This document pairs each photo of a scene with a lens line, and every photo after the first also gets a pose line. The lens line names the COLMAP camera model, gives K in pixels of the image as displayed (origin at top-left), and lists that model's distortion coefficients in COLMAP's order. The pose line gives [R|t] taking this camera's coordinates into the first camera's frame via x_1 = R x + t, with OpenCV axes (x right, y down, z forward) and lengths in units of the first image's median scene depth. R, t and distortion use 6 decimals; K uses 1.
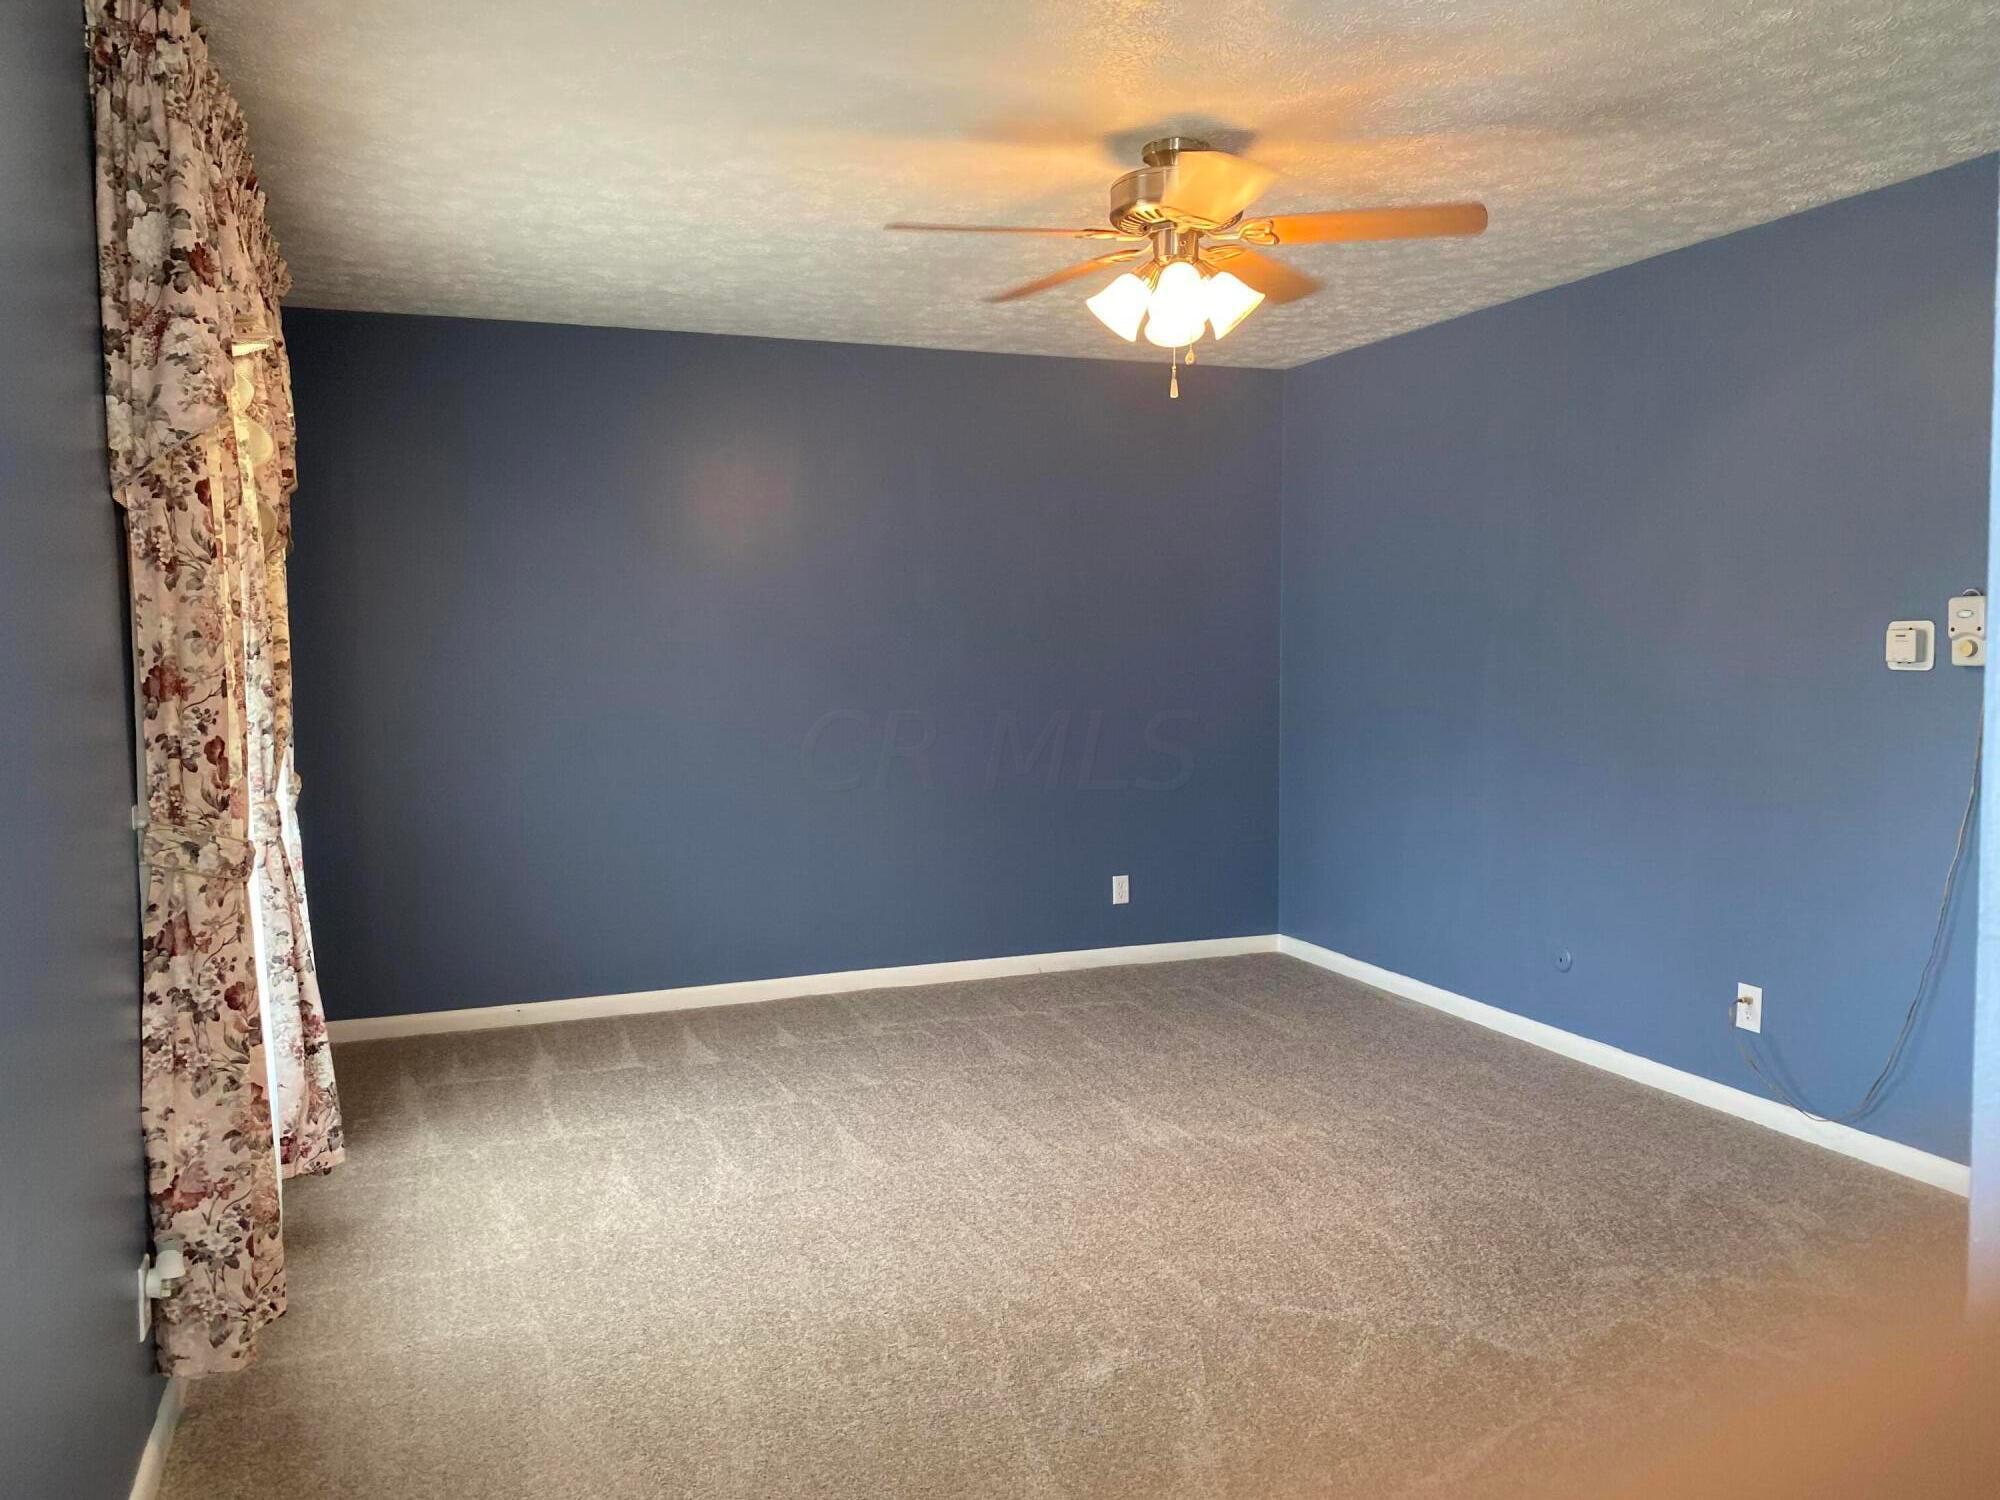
lens RADIAL K [[1529.8, 0, 994.1], [0, 1529.8, 753.2], [0, 0, 1]] dist [0.005699, 0.001138]
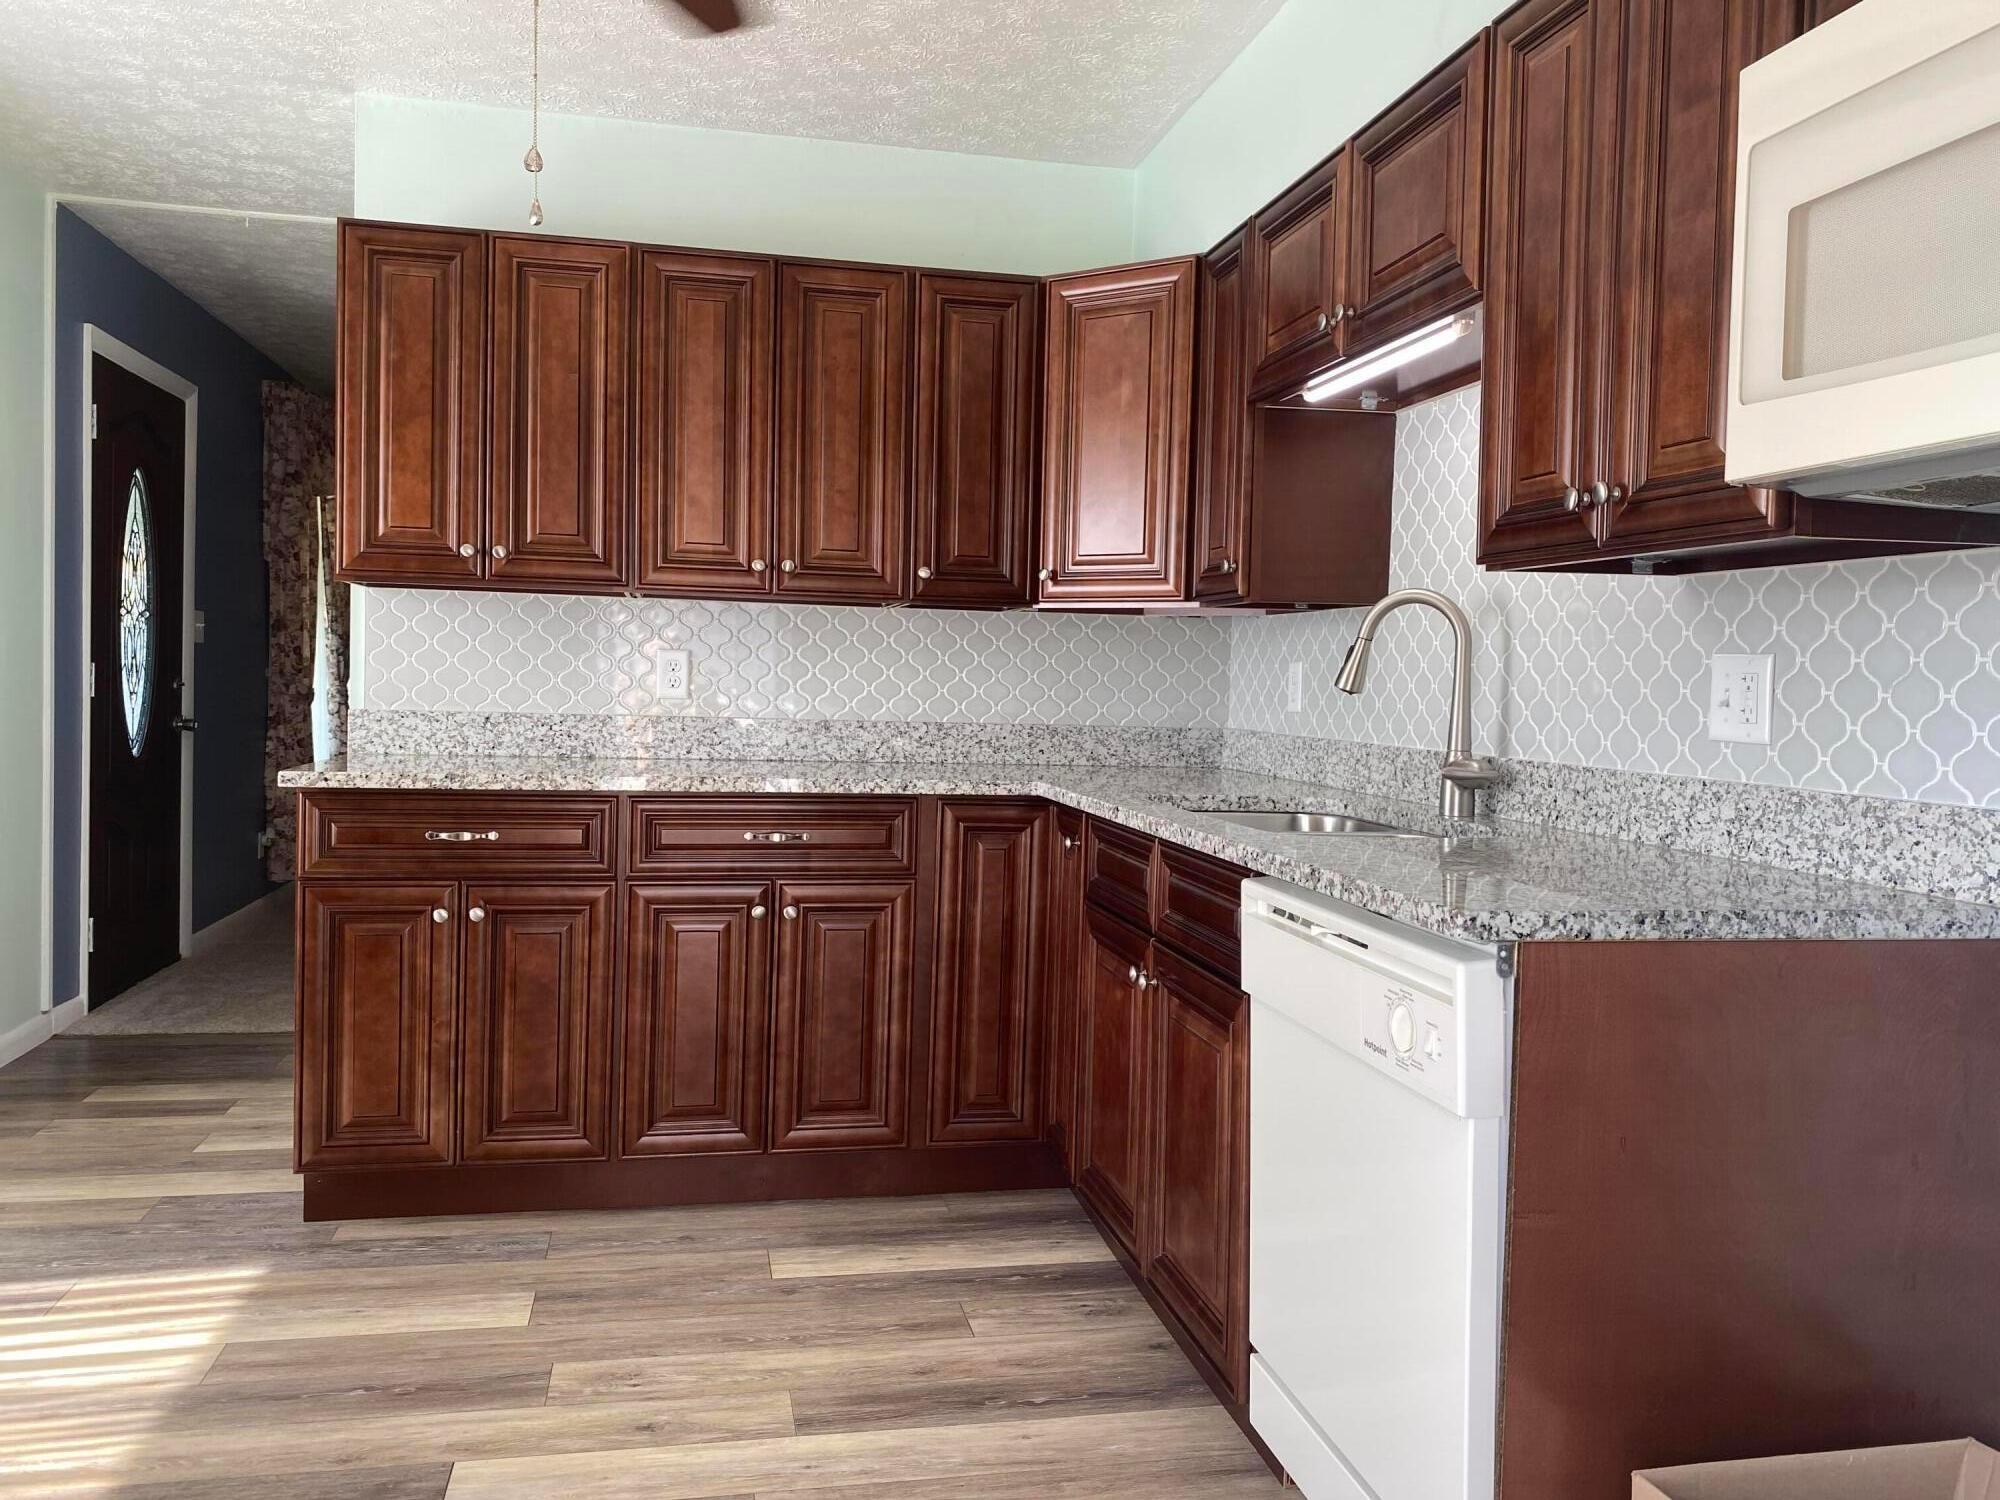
lens RADIAL K [[1529.8, 0, 1008.0], [0, 1529.8, 741.6], [0, 0, 1]] dist [0.005699, 0.001138]
pose [[0.988113, 0.039839, -0.148477, 1.190305], [-0.043388, 0.998843, -0.020736, 0.167192], [0.147479, 0.026932, 0.988698, -1.552093]]
